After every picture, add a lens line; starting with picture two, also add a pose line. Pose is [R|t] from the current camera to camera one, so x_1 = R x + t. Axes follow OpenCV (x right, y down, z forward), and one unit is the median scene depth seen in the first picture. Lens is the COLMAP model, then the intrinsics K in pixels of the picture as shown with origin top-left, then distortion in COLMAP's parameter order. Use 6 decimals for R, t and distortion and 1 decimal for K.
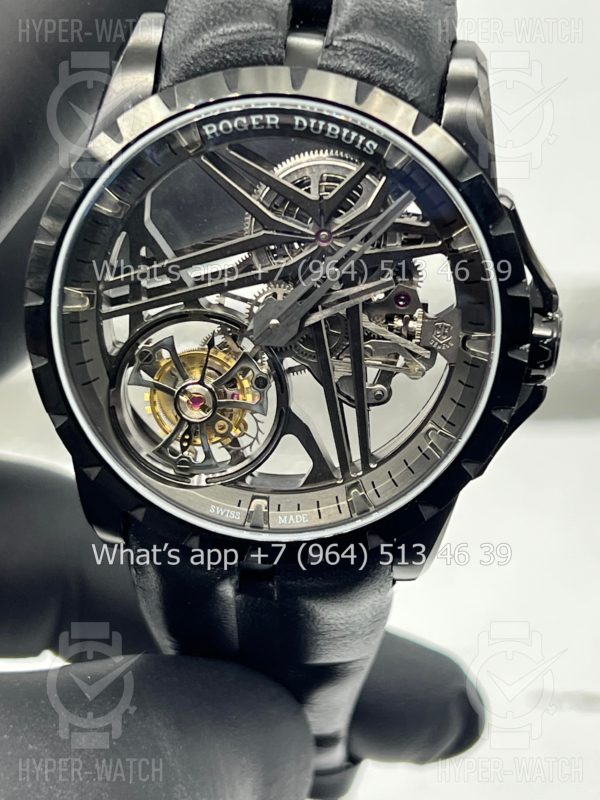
lens RADIAL K [[1896.1, 0, 302.3], [0, 1896.1, 397.3], [0, 0, 1]] dist [0.244859, 0.000000]
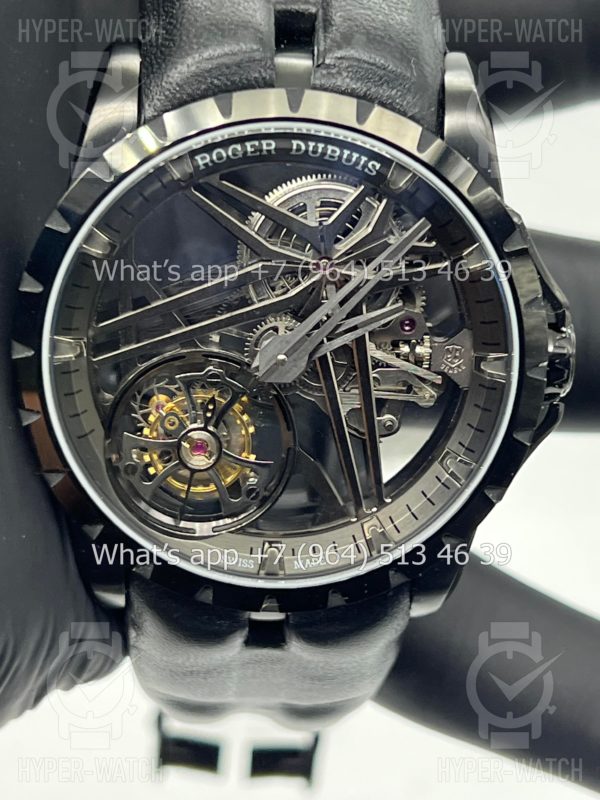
lens RADIAL K [[1896.1, 0, 301.2], [0, 1896.1, 394.6], [0, 0, 1]] dist [0.244859, 0.000000]
pose [[0.990629, -0.073256, 0.115268, -0.114857], [0.074306, 0.997224, -0.004836, -0.015758], [-0.114594, 0.013356, 0.993323, 0.057948]]
